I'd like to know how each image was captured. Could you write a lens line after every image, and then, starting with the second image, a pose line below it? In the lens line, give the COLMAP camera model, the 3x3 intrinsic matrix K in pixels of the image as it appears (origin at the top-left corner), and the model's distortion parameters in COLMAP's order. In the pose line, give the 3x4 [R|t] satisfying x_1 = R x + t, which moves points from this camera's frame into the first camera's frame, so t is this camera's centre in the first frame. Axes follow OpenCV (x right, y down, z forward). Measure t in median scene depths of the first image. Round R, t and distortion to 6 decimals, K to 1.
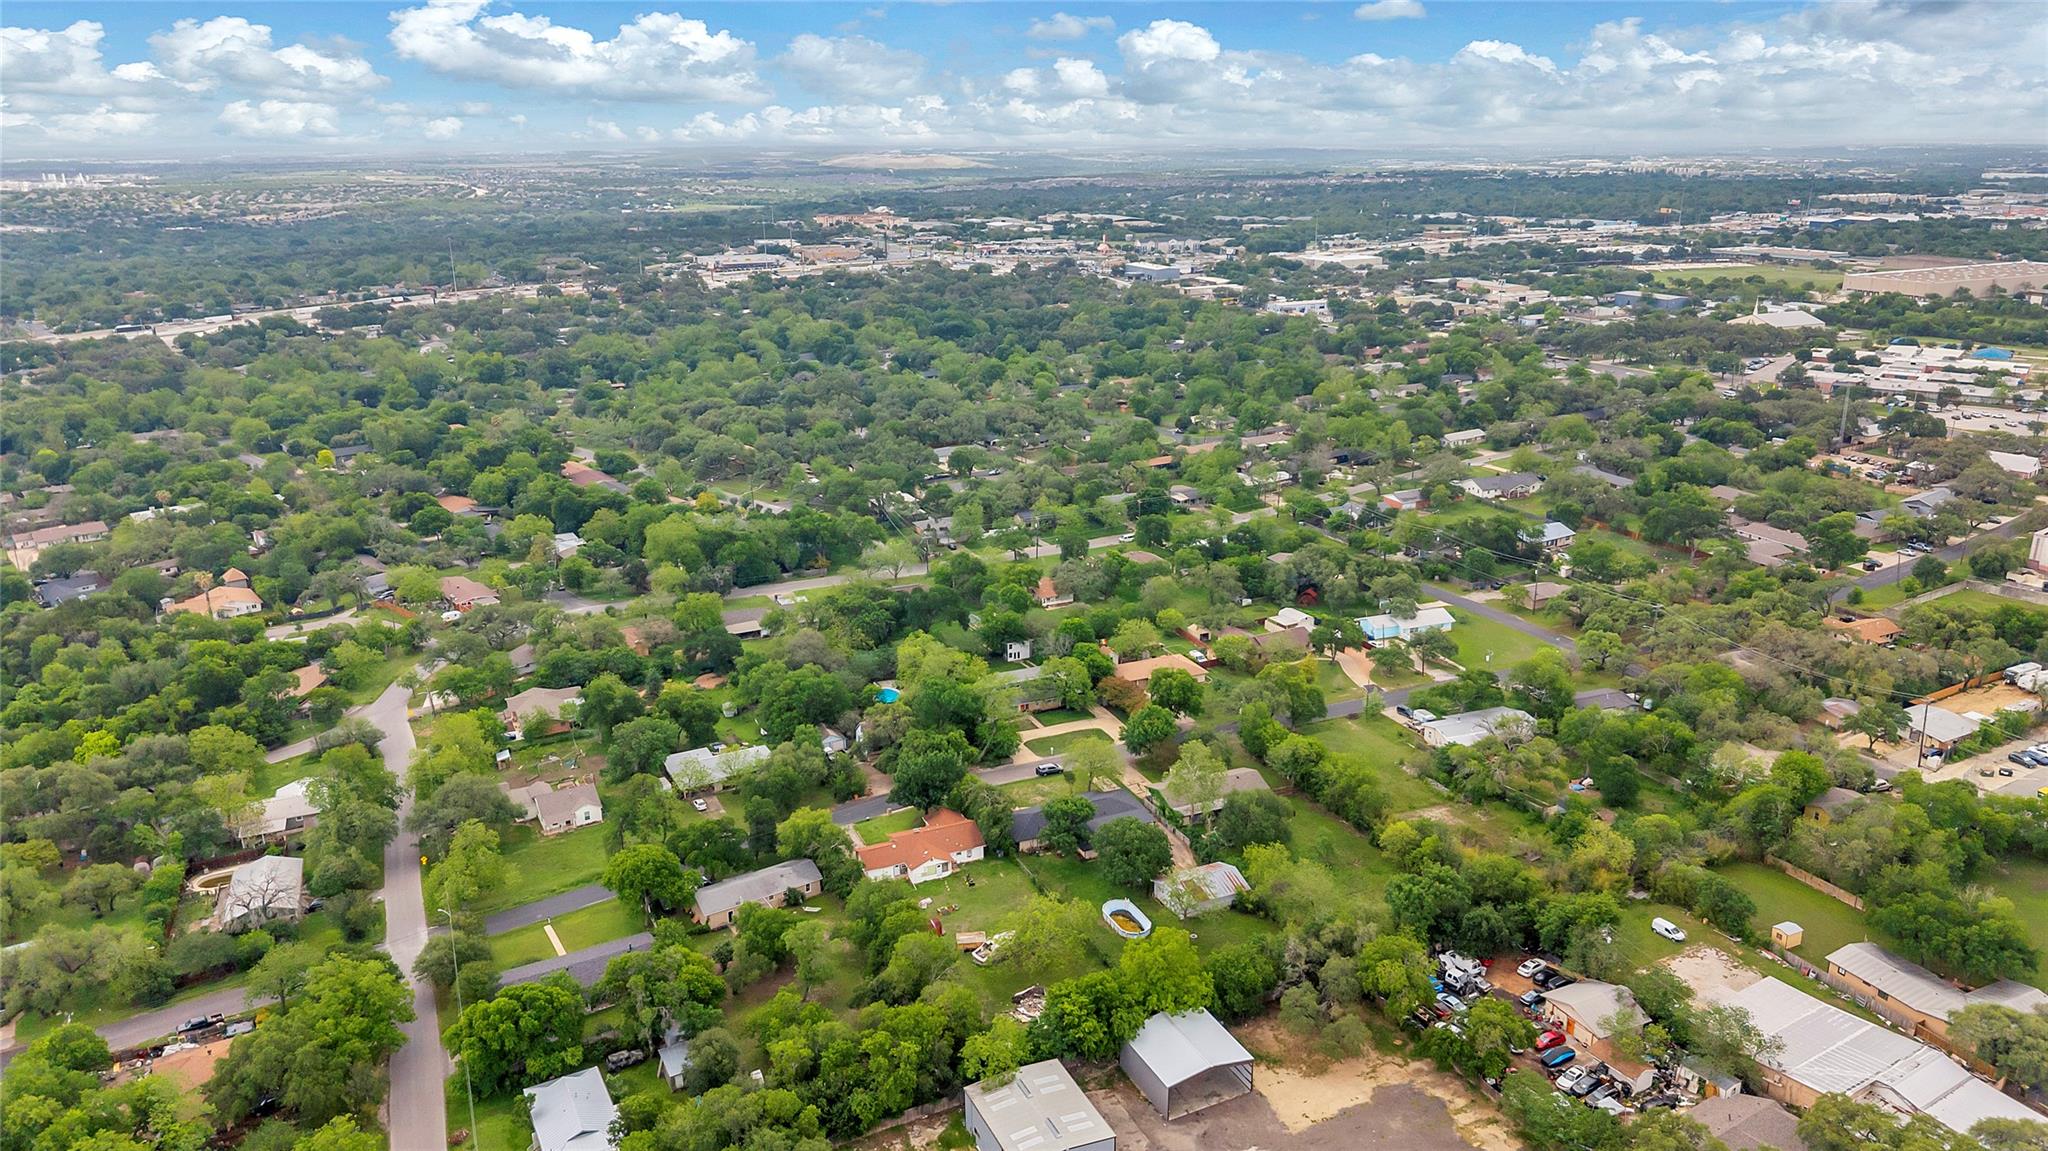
lens RADIAL K [[1406.1, 0, 1035.9], [0, 1406.1, 567.9], [0, 0, 1]] dist [0.058629, -0.080540]
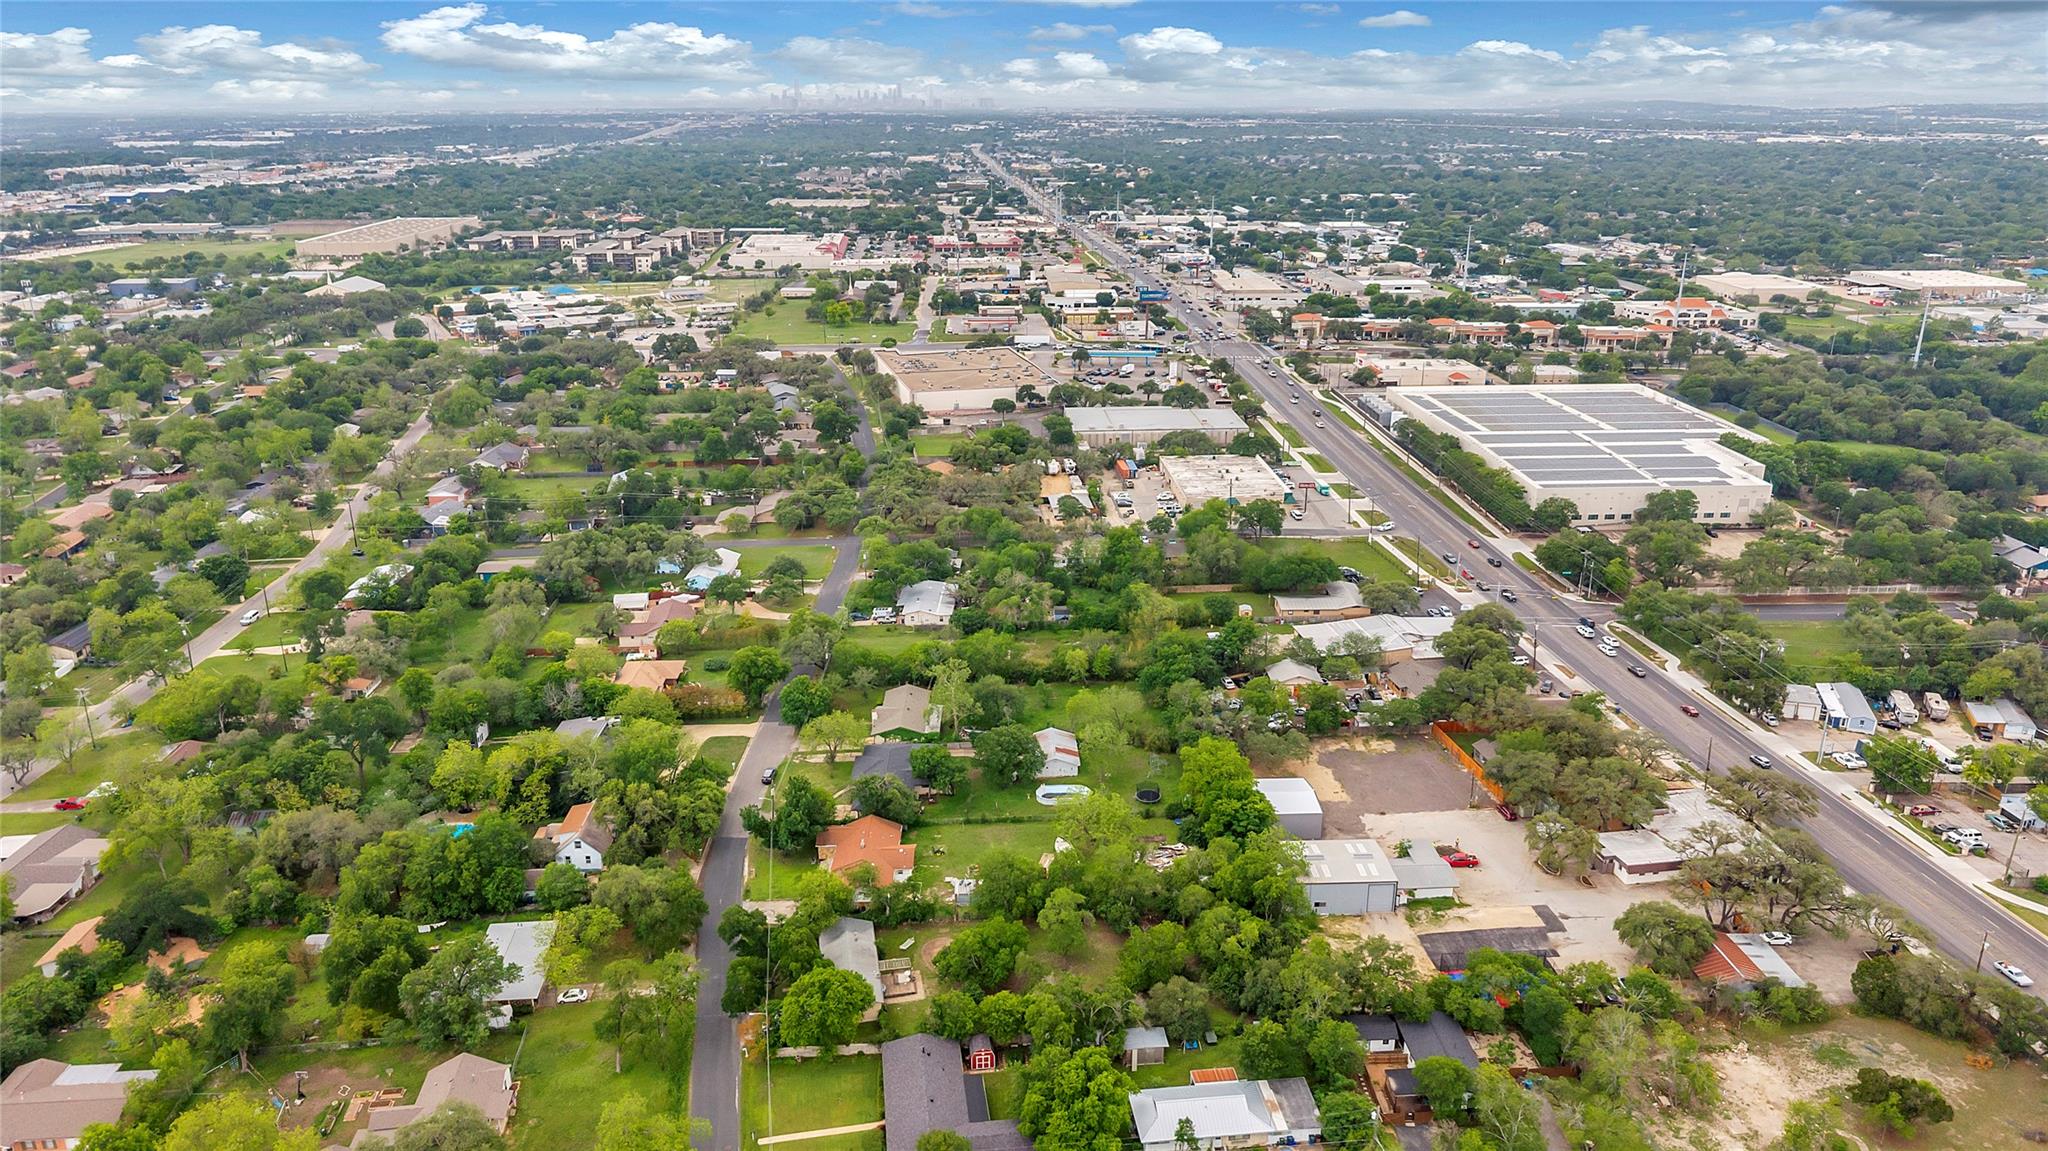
lens RADIAL K [[1359.8, 0, 1036.7], [0, 1359.8, 620.7], [0, 0, 1]] dist [0.065653, -0.068070]
pose [[0.374901, -0.329881, 0.866388, -0.625310], [0.275236, 0.932018, 0.235770, -0.113734], [-0.885265, 0.150071, 0.440210, 0.355443]]
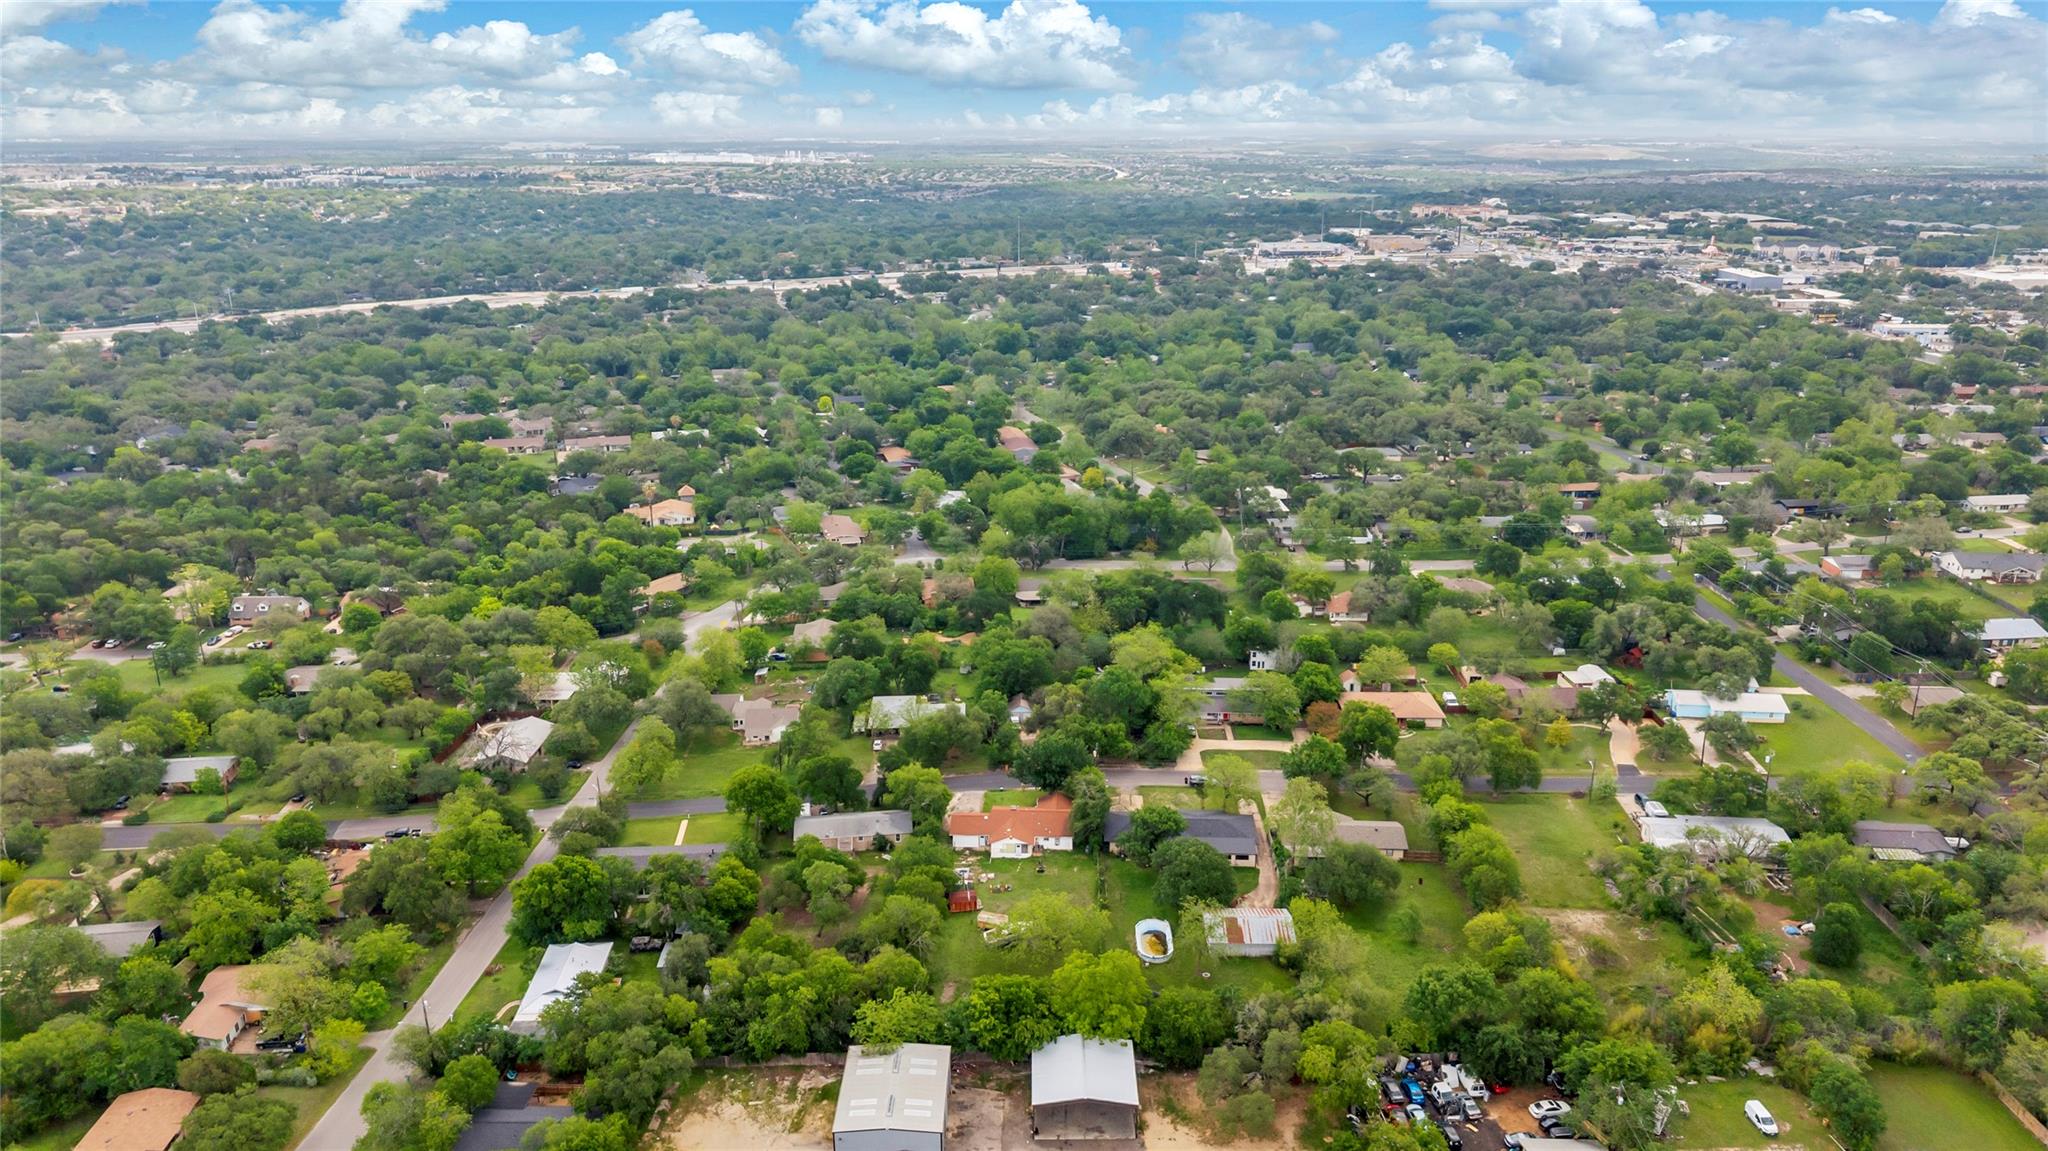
lens RADIAL K [[1408.0, 0, 1028.2], [0, 1408.0, 560.6], [0, 0, 1]] dist [0.056074, -0.075506]
pose [[0.900818, 0.136802, -0.412083, 0.247936], [-0.135531, 0.990241, 0.032465, -0.019159], [0.412502, 0.026605, 0.910568, 0.058427]]
